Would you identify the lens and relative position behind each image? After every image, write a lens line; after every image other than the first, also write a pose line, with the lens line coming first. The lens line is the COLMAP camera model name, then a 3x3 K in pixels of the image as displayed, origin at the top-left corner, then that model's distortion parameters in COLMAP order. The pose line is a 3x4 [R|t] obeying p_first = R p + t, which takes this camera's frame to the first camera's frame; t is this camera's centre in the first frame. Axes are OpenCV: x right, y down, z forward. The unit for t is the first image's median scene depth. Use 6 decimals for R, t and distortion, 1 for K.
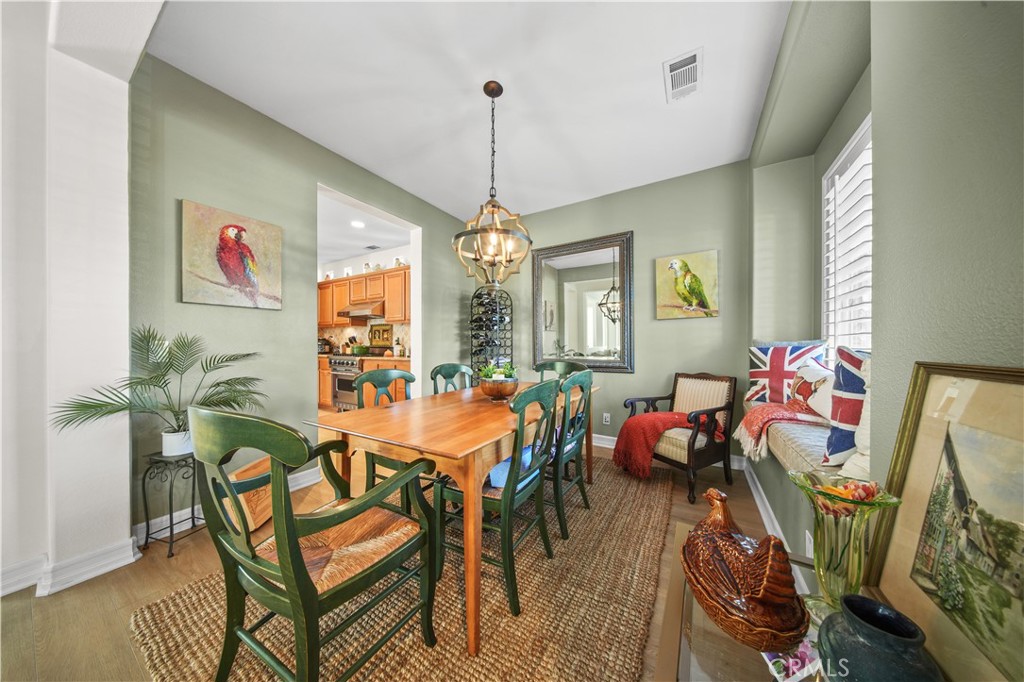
lens RADIAL K [[304.3, 0, 511.0], [0, 304.3, 345.5], [0, 0, 1]] dist [-0.000670, -0.000278]
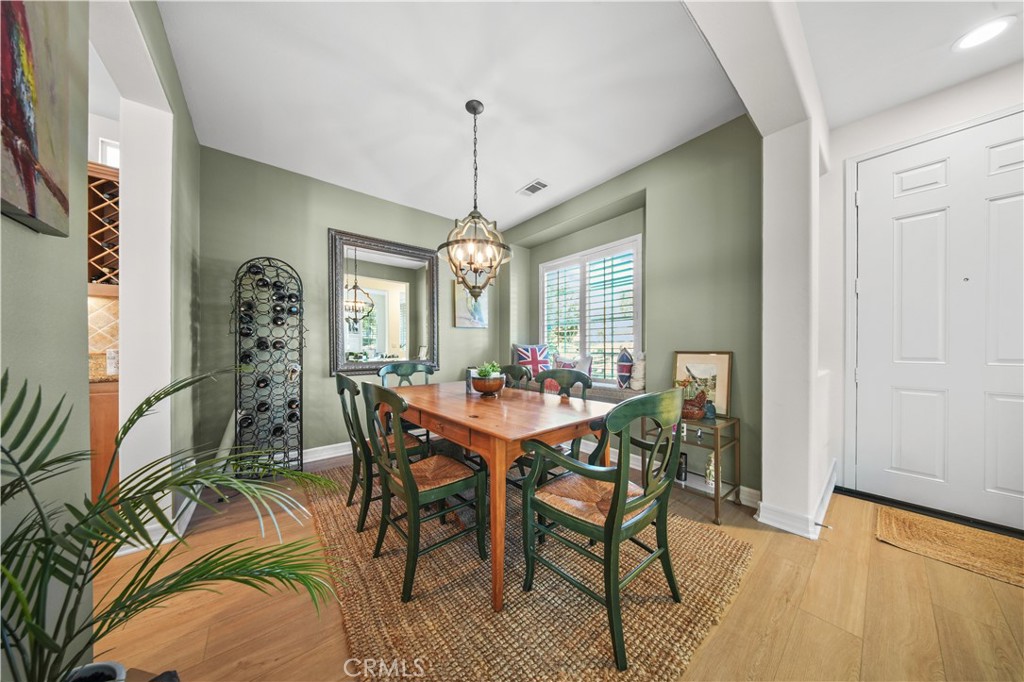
lens RADIAL K [[304.3, 0, 515.4], [0, 304.3, 346.3], [0, 0, 1]] dist [-0.000670, -0.000278]
pose [[0.333011, 0.002639, 0.942919, -0.592687], [-0.000639, 0.999996, -0.002573, 0.000226], [-0.942923, 0.000254, 0.333012, 0.295972]]
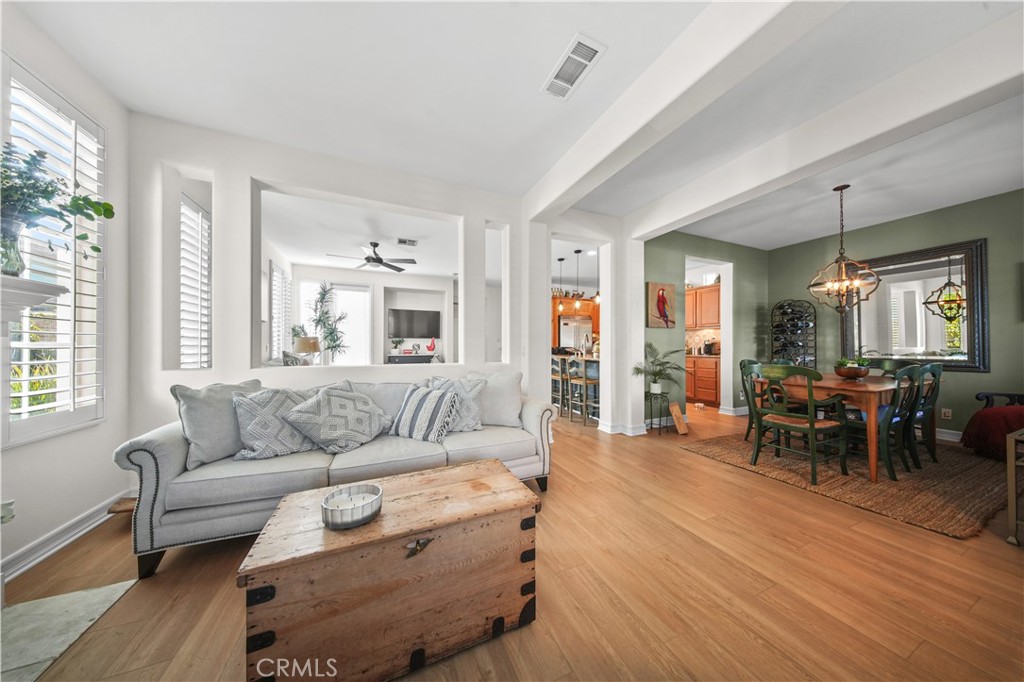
lens RADIAL K [[304.3, 0, 514.4], [0, 304.3, 345.4], [0, 0, 1]] dist [-0.000670, -0.000278]
pose [[0.819589, -0.004837, -0.572931, -0.329231], [0.002717, 0.999986, -0.004555, -0.000832], [0.572945, 0.002176, 0.819591, -0.771510]]
